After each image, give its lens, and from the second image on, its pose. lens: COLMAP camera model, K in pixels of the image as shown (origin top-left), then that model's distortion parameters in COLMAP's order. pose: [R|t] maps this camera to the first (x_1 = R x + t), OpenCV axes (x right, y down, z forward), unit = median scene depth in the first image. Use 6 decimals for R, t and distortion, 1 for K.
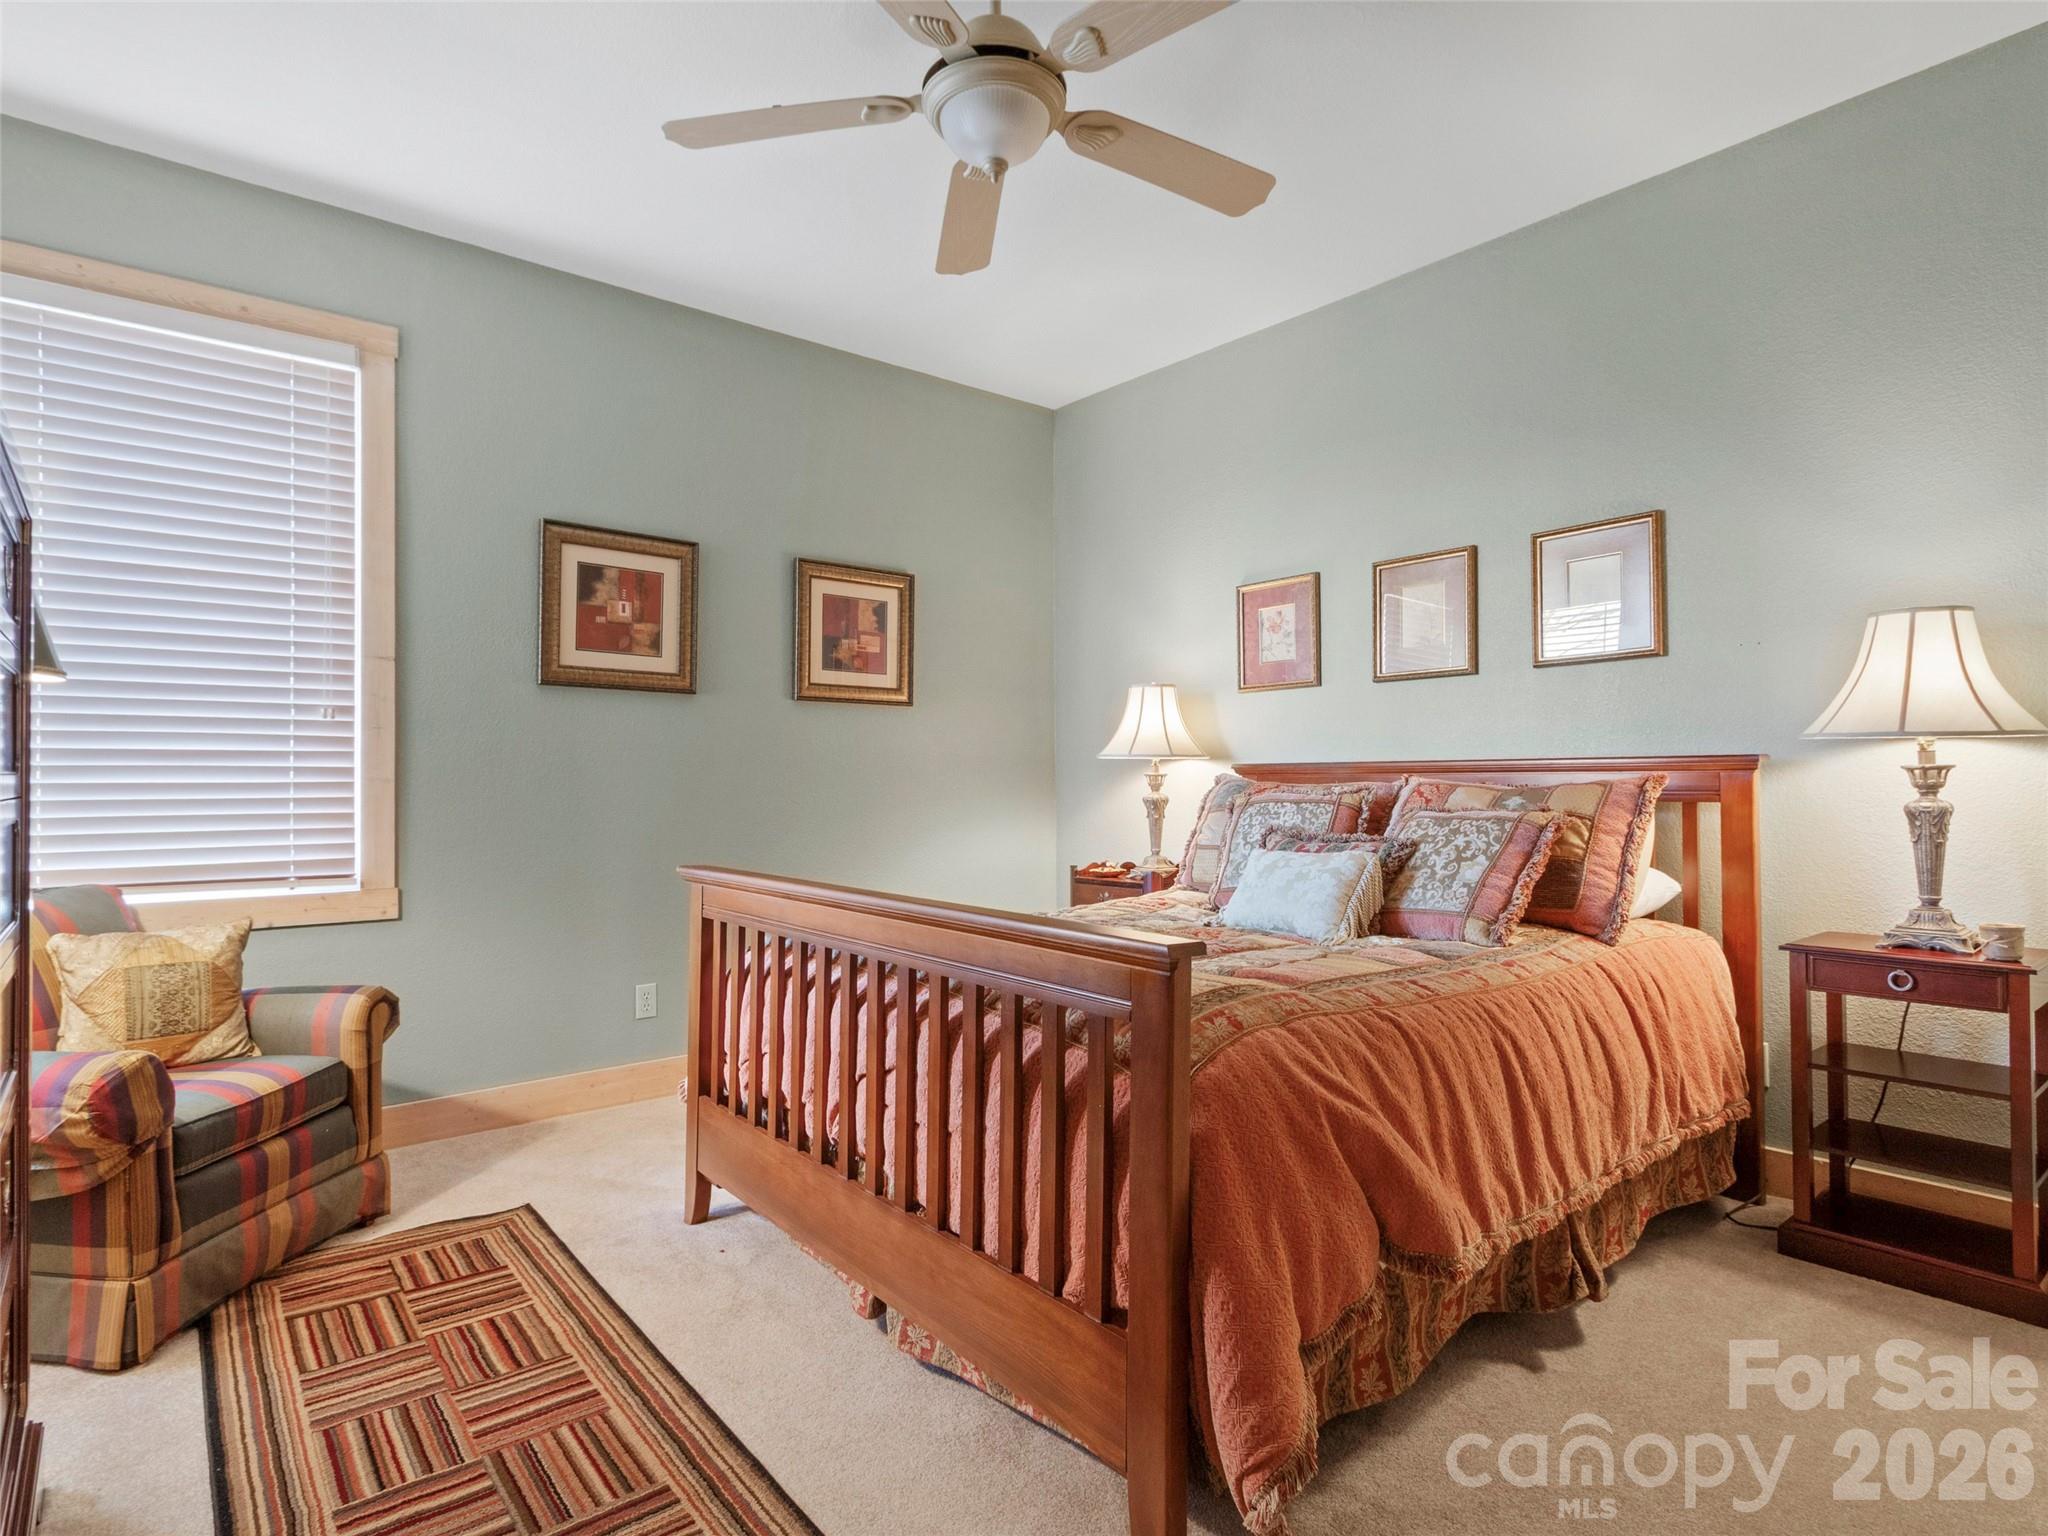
lens RADIAL K [[1066.5, 0, 1003.5], [0, 1066.5, 772.4], [0, 0, 1]] dist [0.006854, -0.002212]
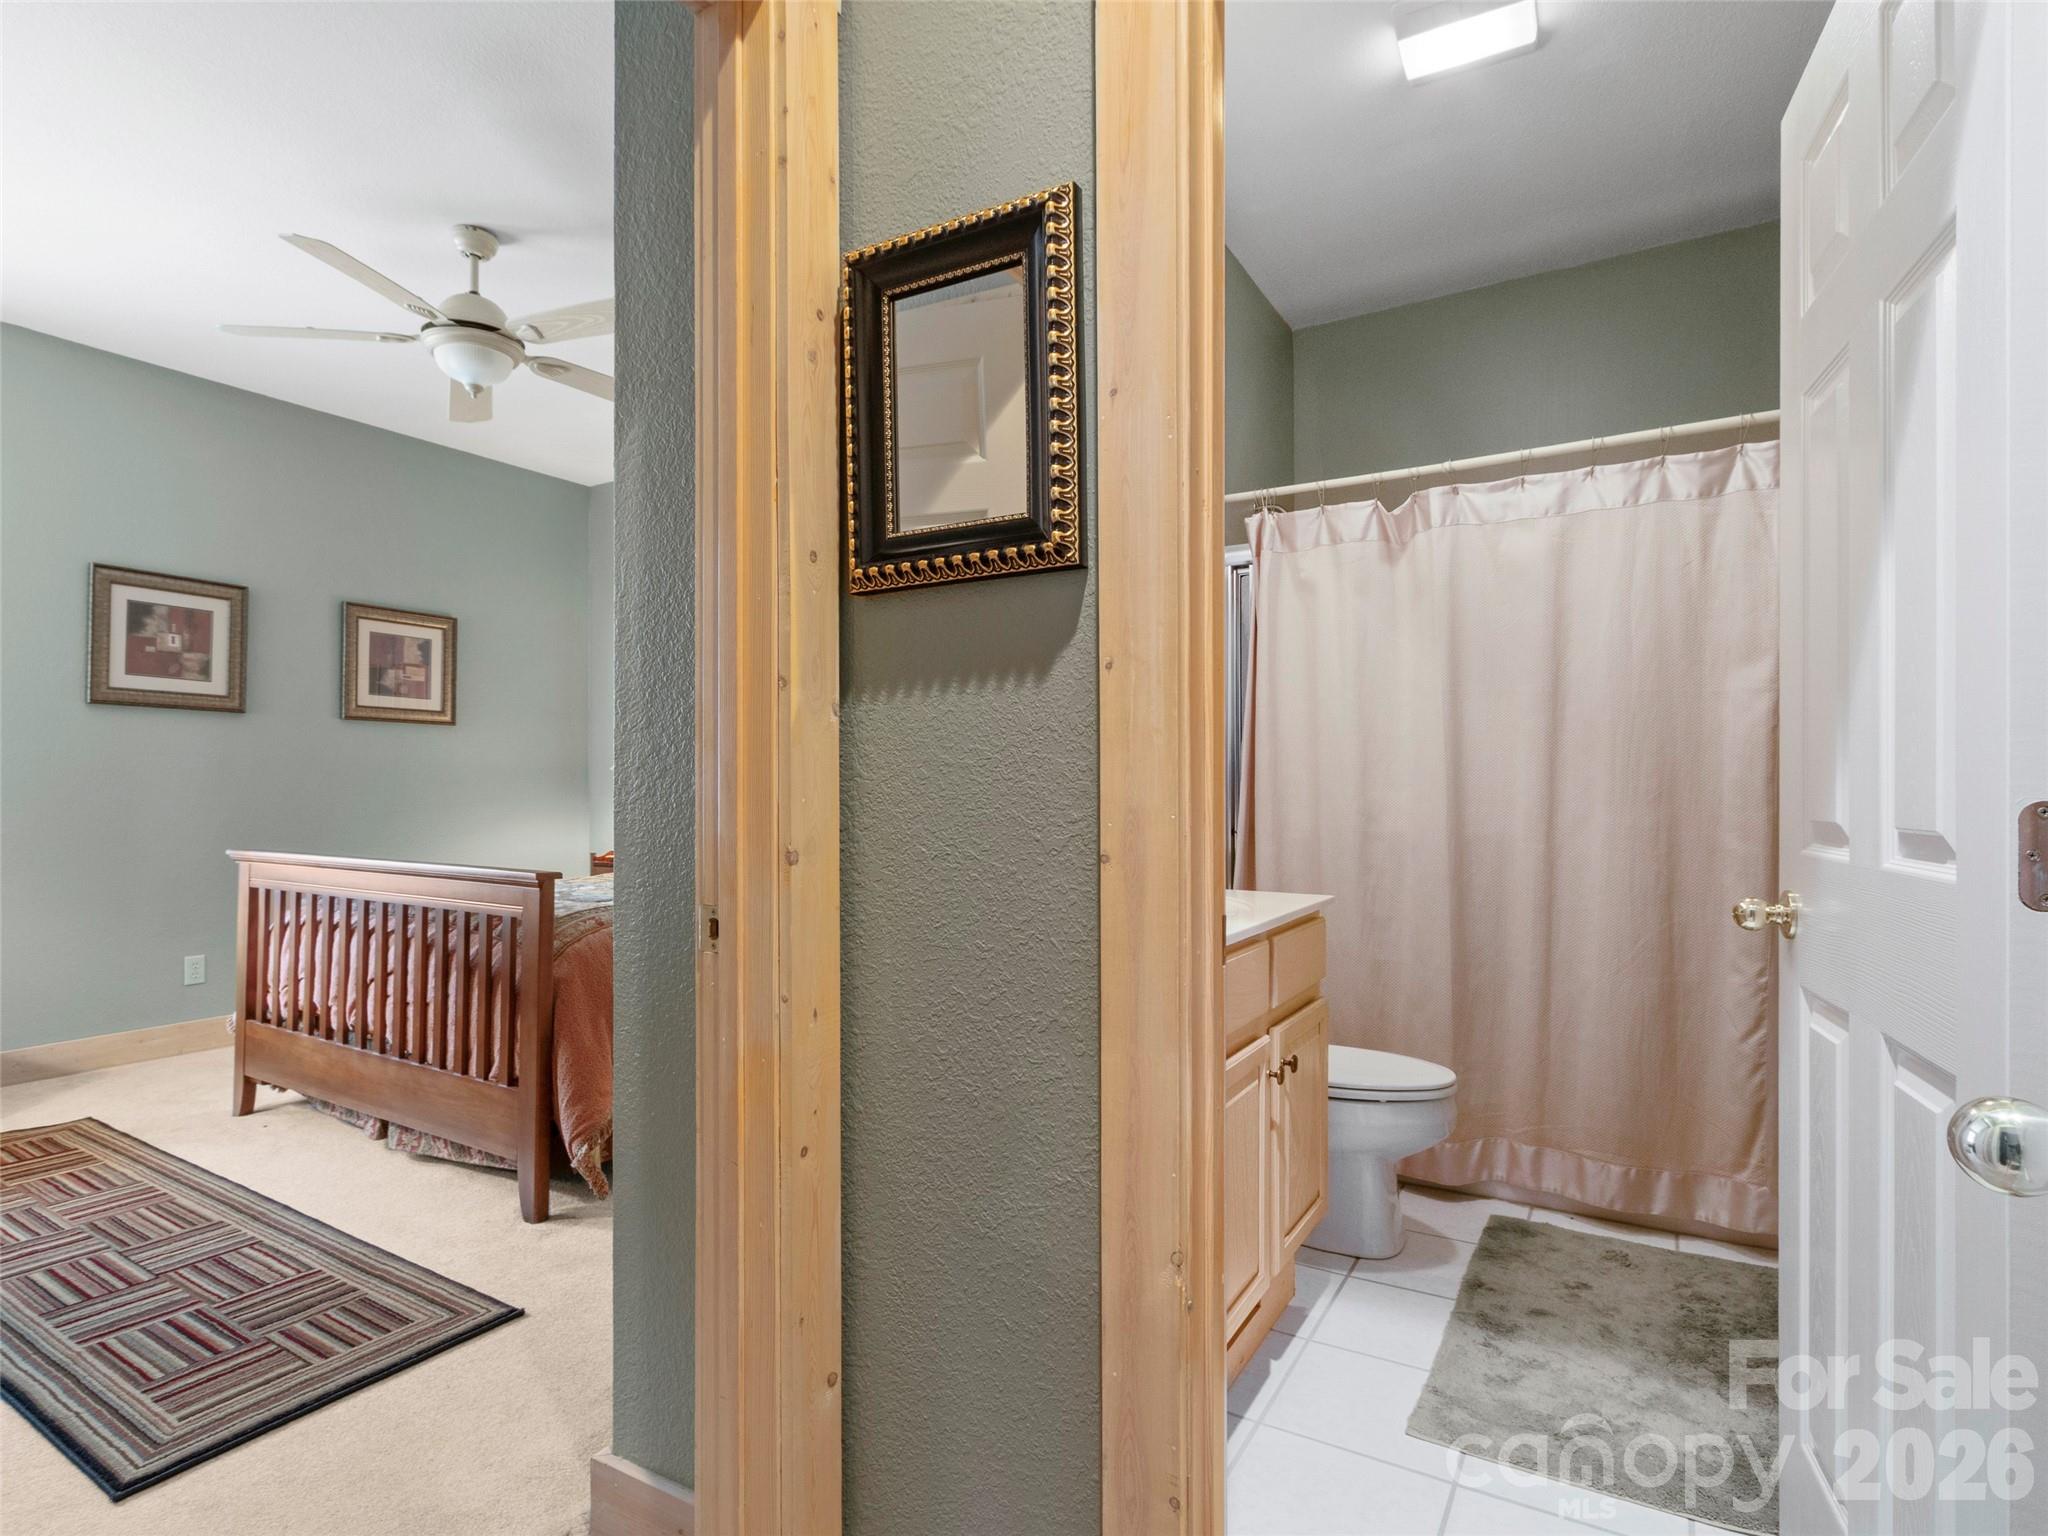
lens RADIAL K [[1066.5, 0, 988.5], [0, 1066.5, 787.1], [0, 0, 1]] dist [0.006854, -0.002212]
pose [[0.947080, 0.005039, 0.320959, 0.138085], [-0.006330, 0.999976, 0.002977, -0.000533], [-0.320936, -0.004851, 0.947088, -0.476980]]
